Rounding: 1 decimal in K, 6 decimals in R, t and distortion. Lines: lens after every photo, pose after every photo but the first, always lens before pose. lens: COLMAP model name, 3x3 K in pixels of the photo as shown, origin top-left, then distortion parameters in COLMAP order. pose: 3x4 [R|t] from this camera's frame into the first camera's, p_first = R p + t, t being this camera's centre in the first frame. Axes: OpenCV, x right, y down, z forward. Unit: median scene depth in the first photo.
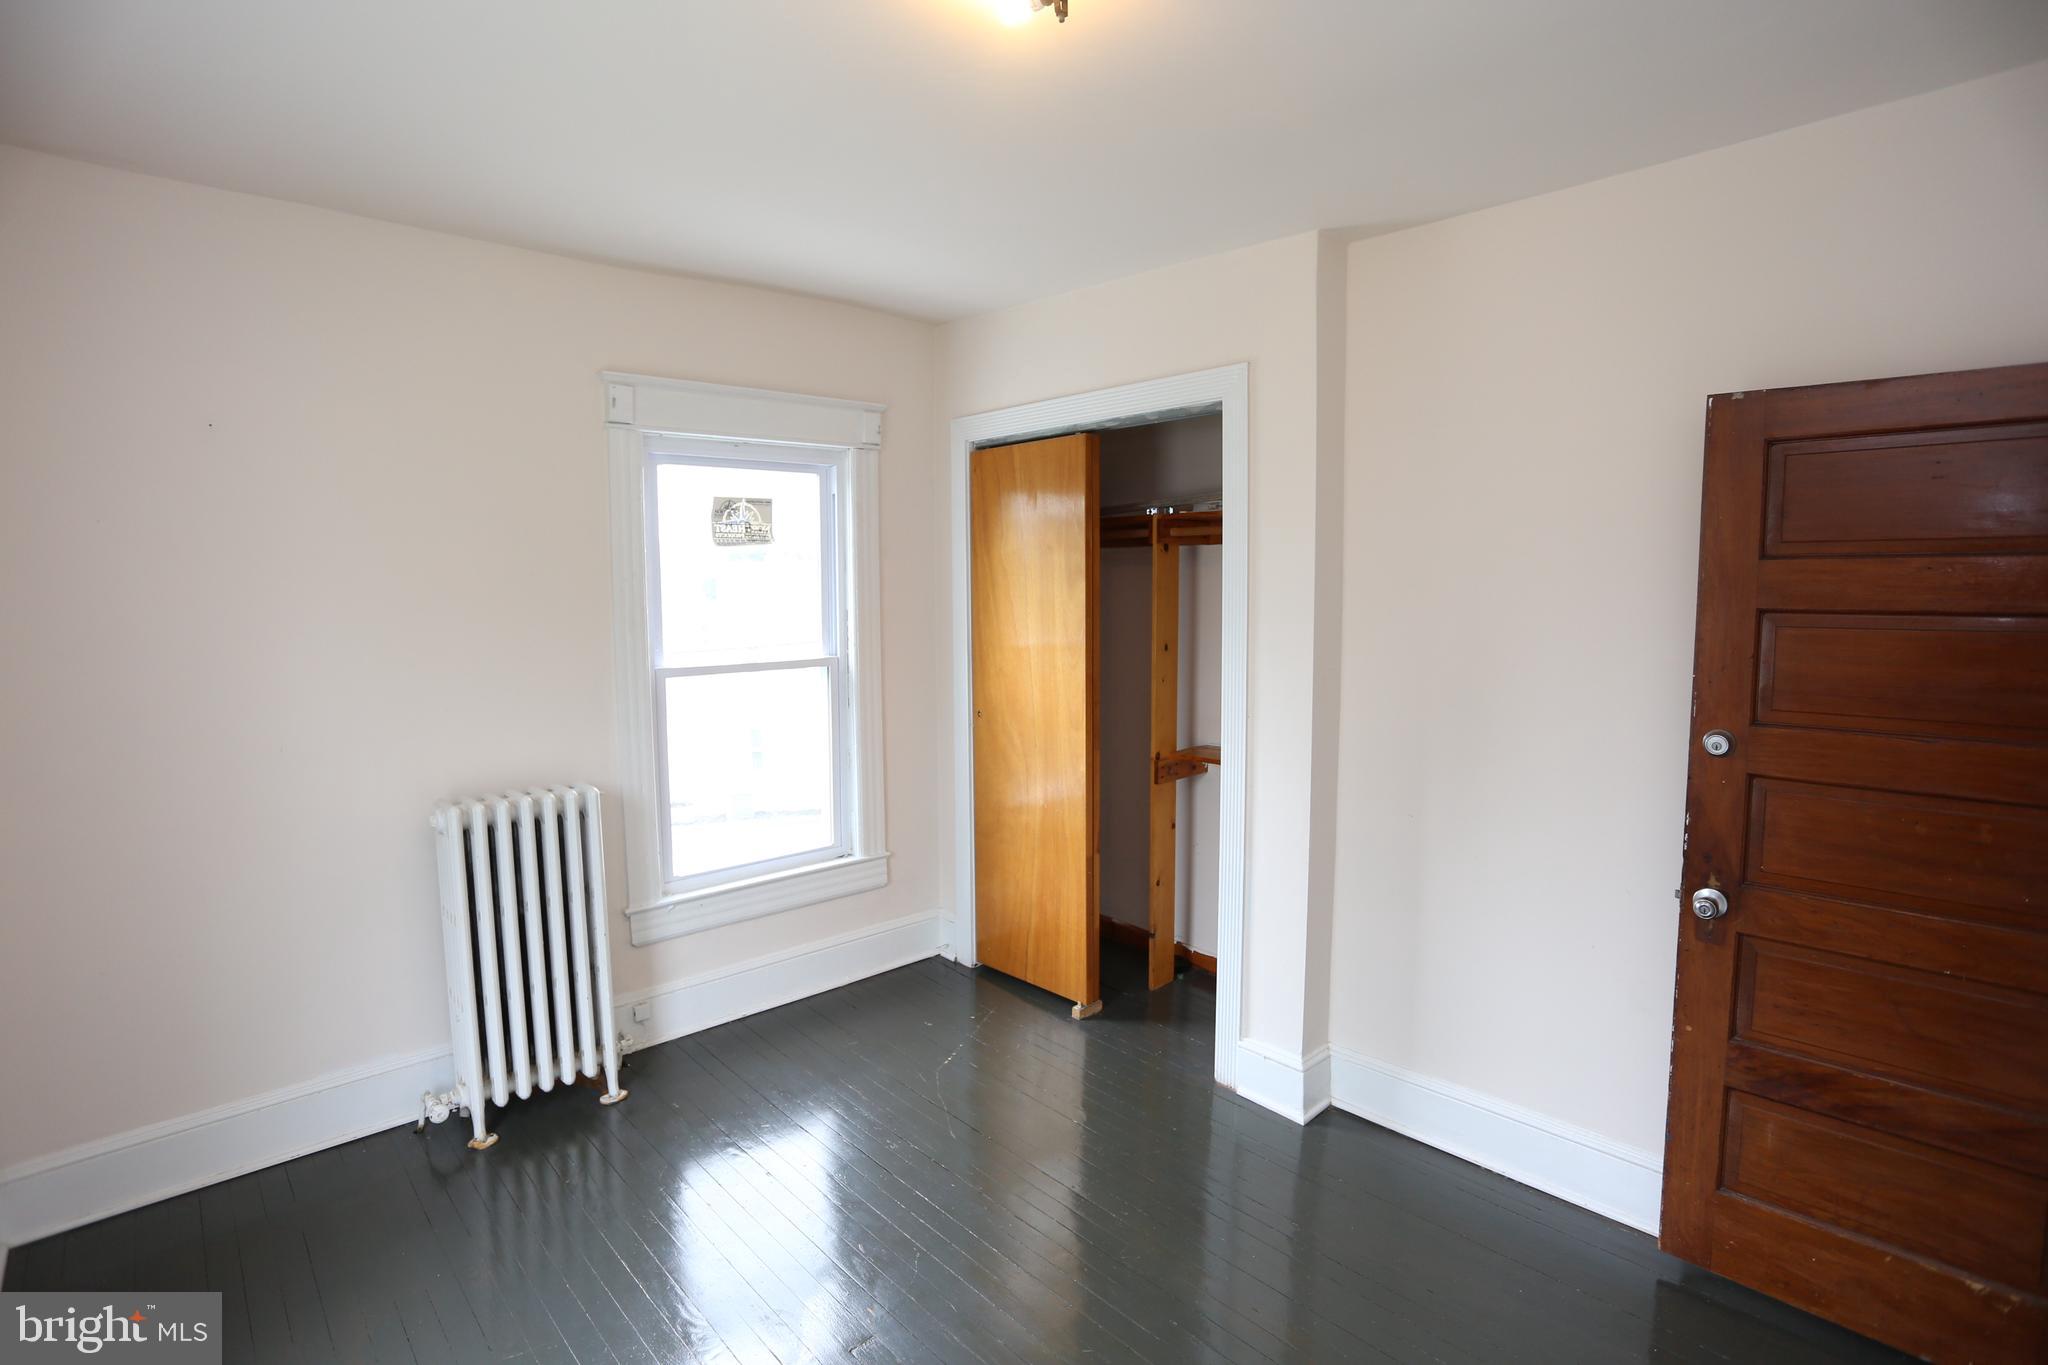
lens RADIAL K [[996.9, 0, 1016.2], [0, 996.9, 673.7], [0, 0, 1]] dist [-0.074367, 0.032537]
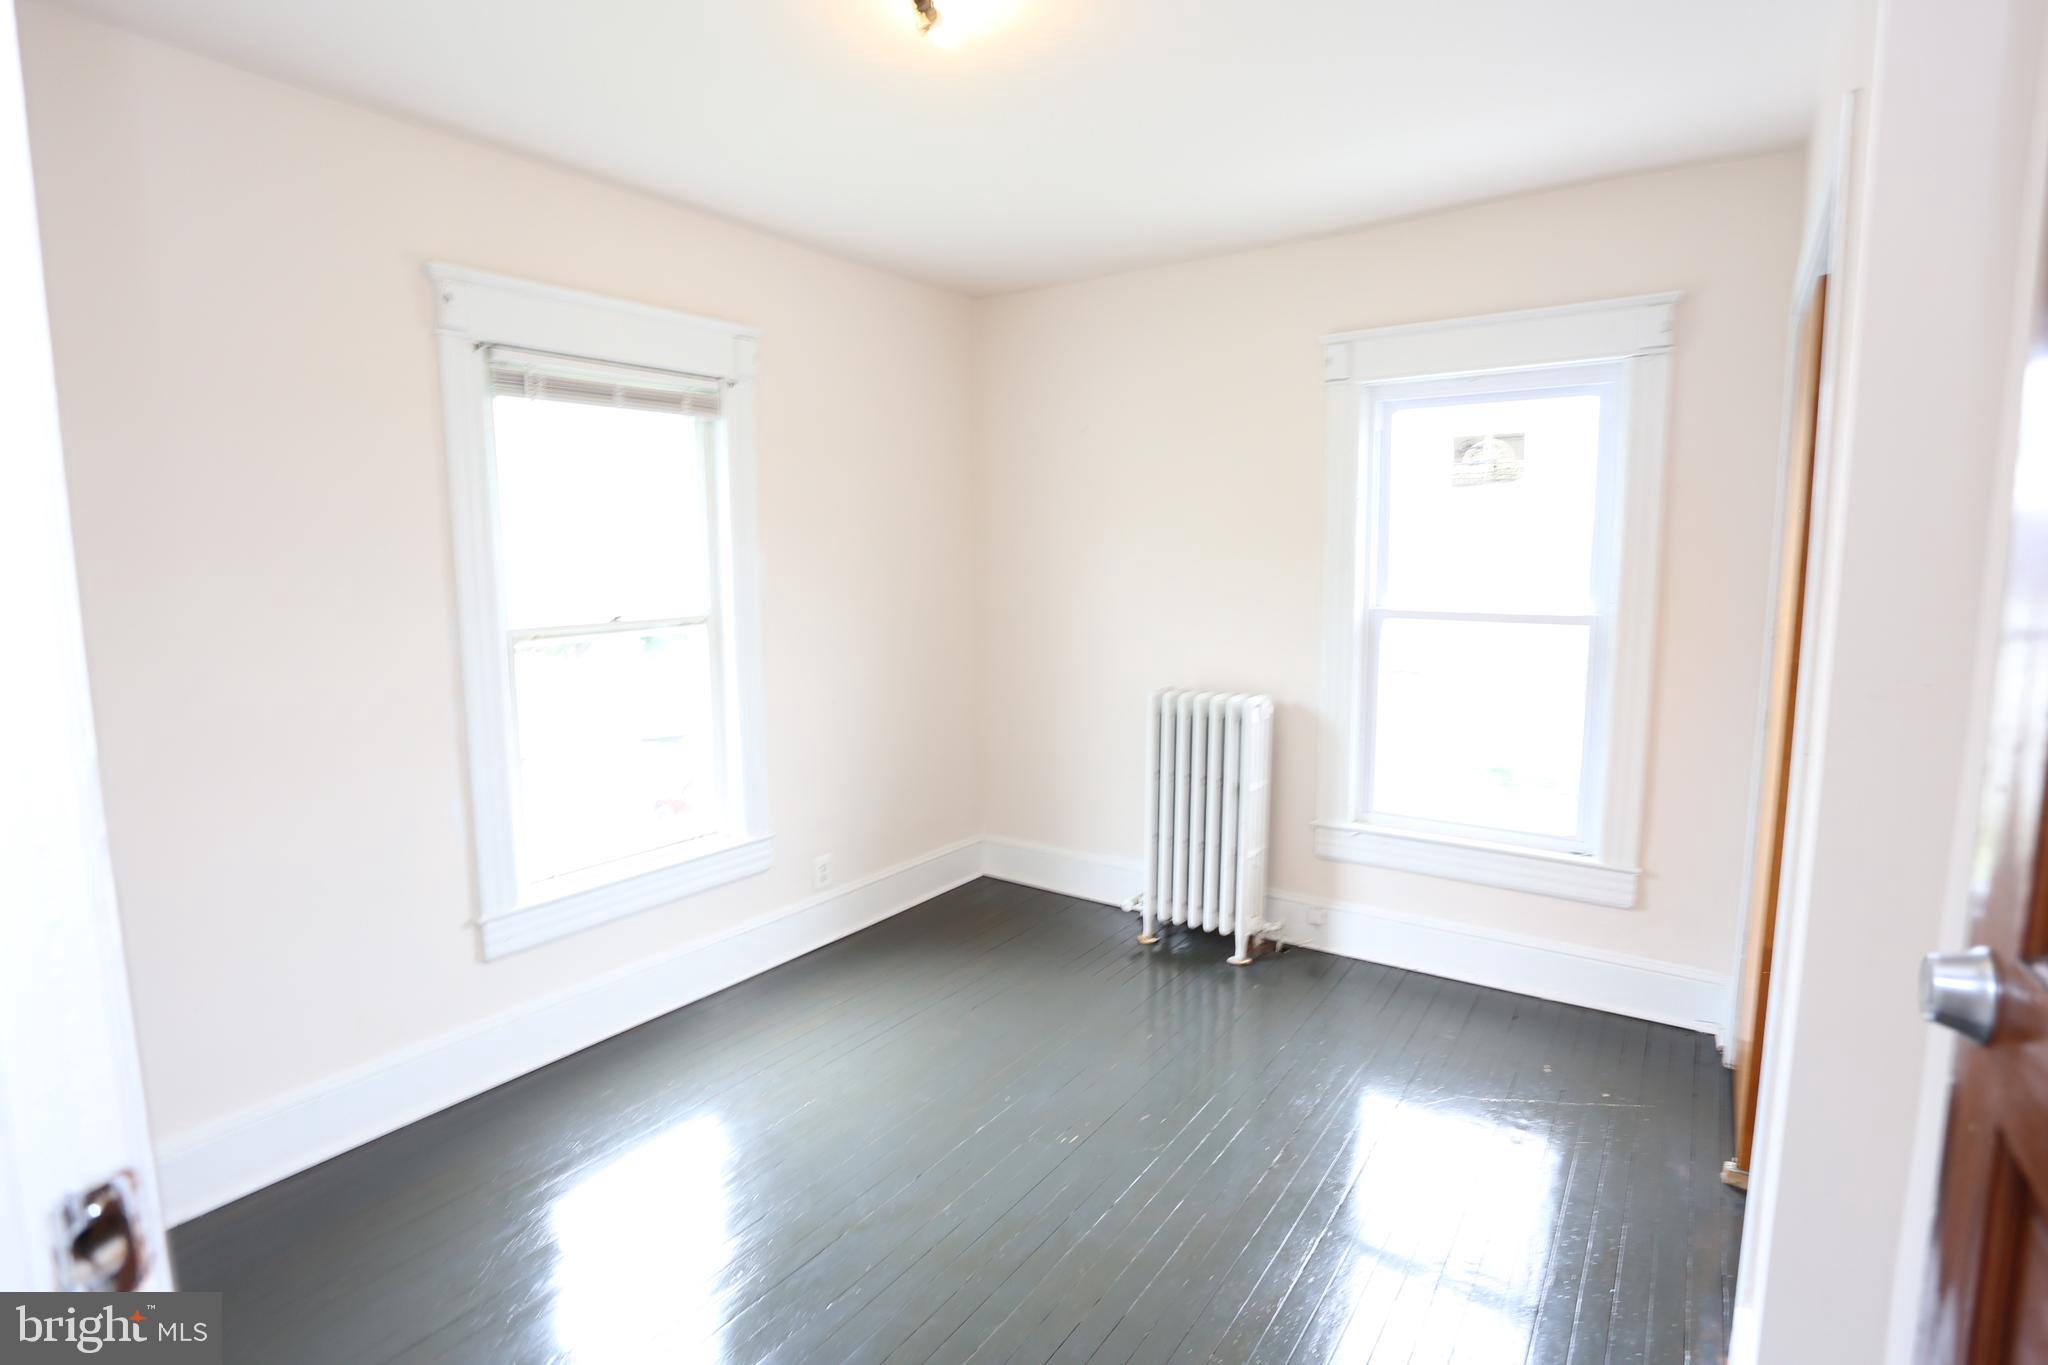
lens RADIAL K [[996.9, 0, 1016.2], [0, 996.9, 673.7], [0, 0, 1]] dist [-0.074367, 0.032537]
pose [[0.216998, 0.128123, -0.967727, 0.549133], [-0.082450, 0.990212, 0.112612, -0.022367], [0.972684, 0.055352, 0.225438, 0.375535]]
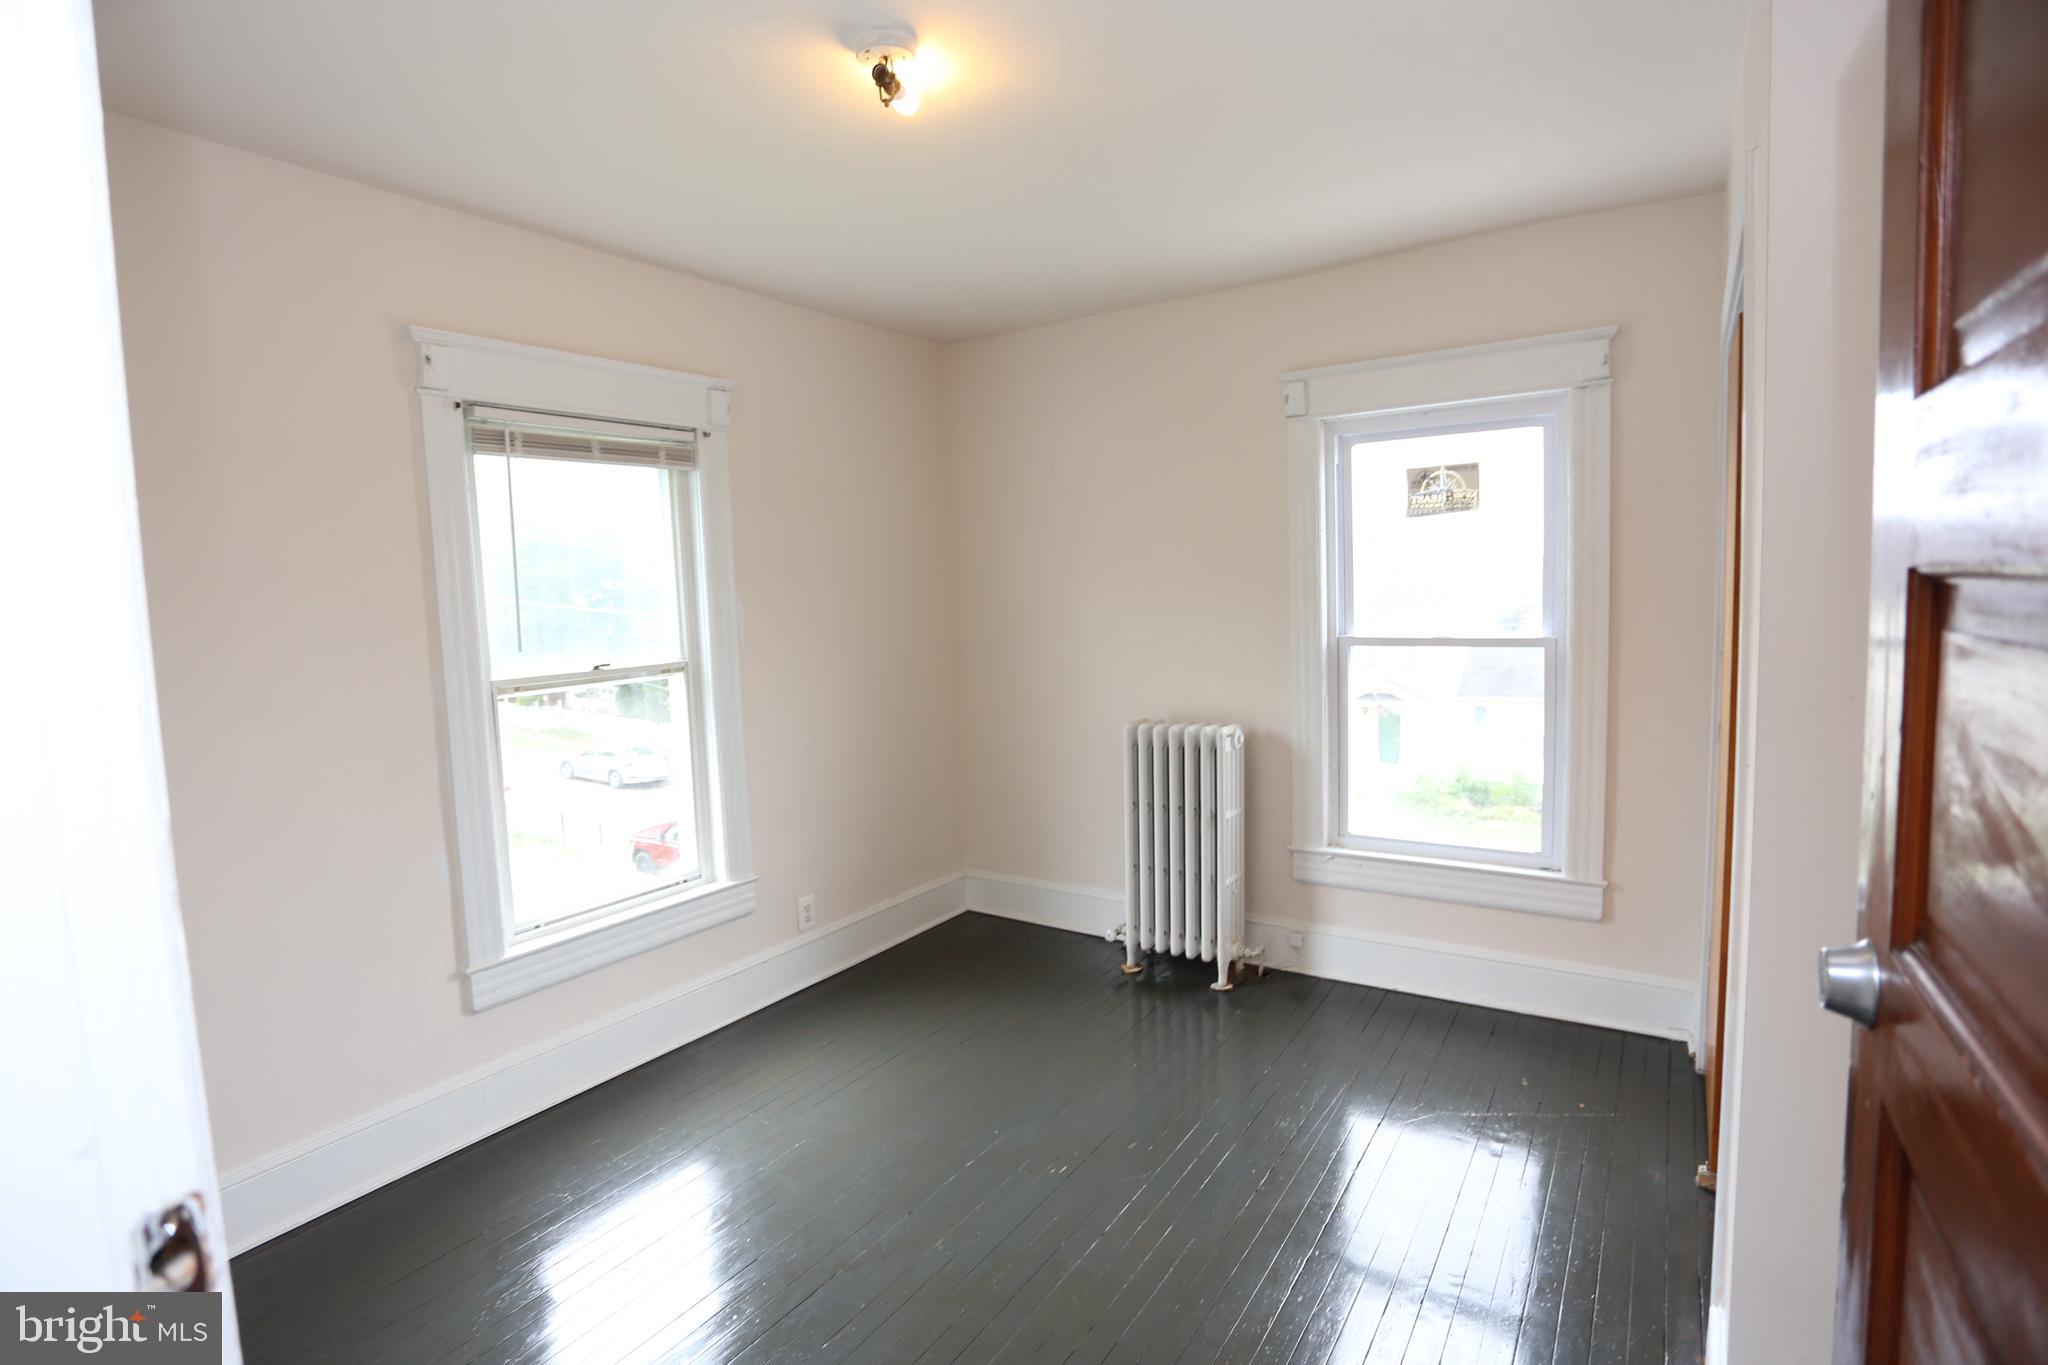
lens RADIAL K [[996.9, 0, 1016.2], [0, 996.9, 673.7], [0, 0, 1]] dist [-0.074367, 0.032537]
pose [[0.240808, 0.088394, -0.966539, 0.568202], [-0.054962, 0.995488, 0.077348, -0.027375], [0.969015, 0.034497, 0.244580, 0.373636]]
